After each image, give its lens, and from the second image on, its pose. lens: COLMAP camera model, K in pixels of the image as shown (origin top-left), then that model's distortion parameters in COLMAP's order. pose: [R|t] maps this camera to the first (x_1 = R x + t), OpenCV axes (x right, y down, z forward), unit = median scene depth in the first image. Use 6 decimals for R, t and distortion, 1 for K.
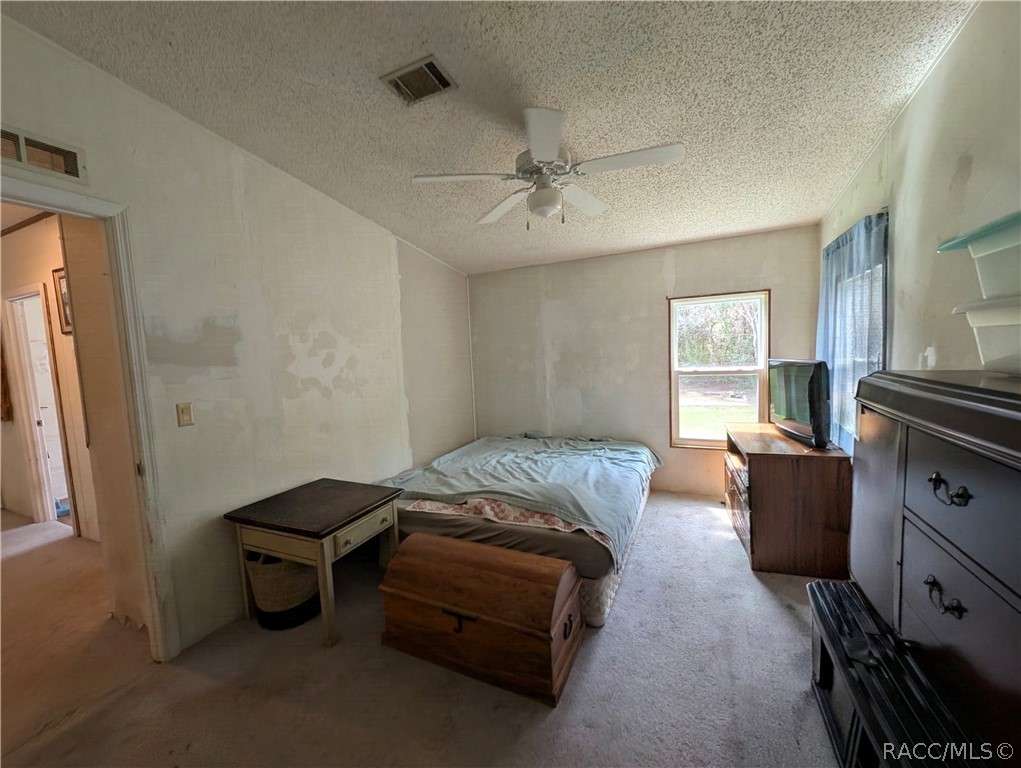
lens RADIAL K [[392.0, 0, 511.3], [0, 392.0, 381.9], [0, 0, 1]] dist [0.005684, -0.000183]
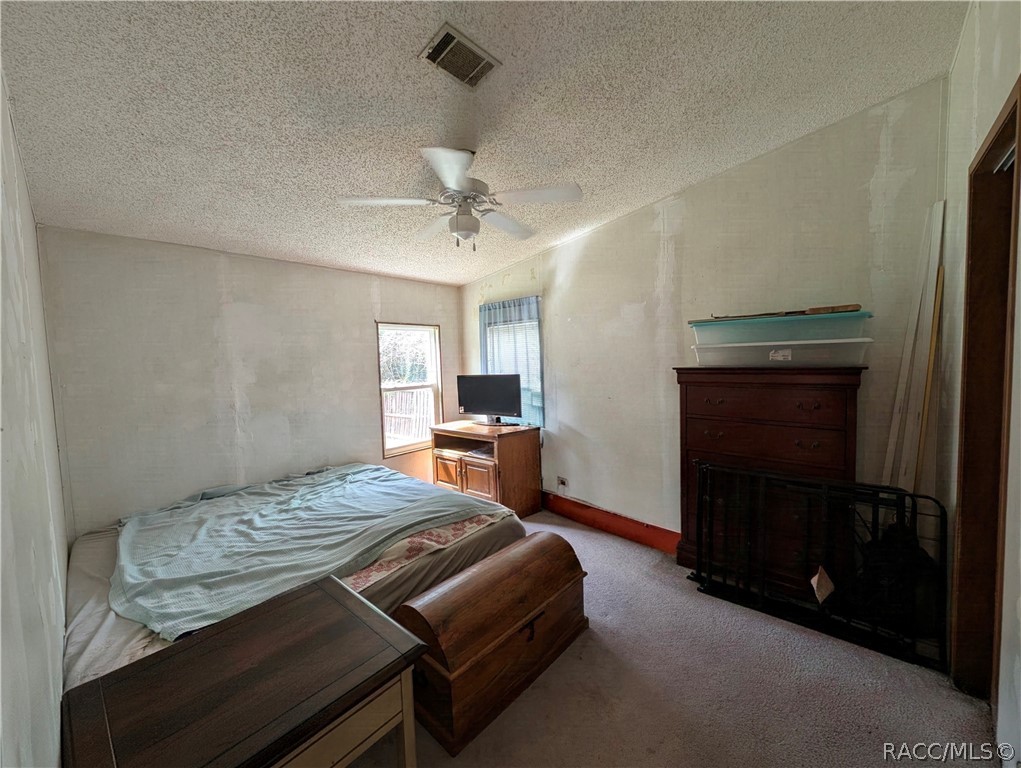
lens RADIAL K [[392.0, 0, 511.3], [0, 392.0, 381.9], [0, 0, 1]] dist [0.005684, -0.000183]
pose [[0.293911, -0.019817, 0.955627, -0.595076], [0.094052, 0.995533, -0.008282, -0.003625], [-0.951194, 0.092313, 0.294462, 0.381992]]
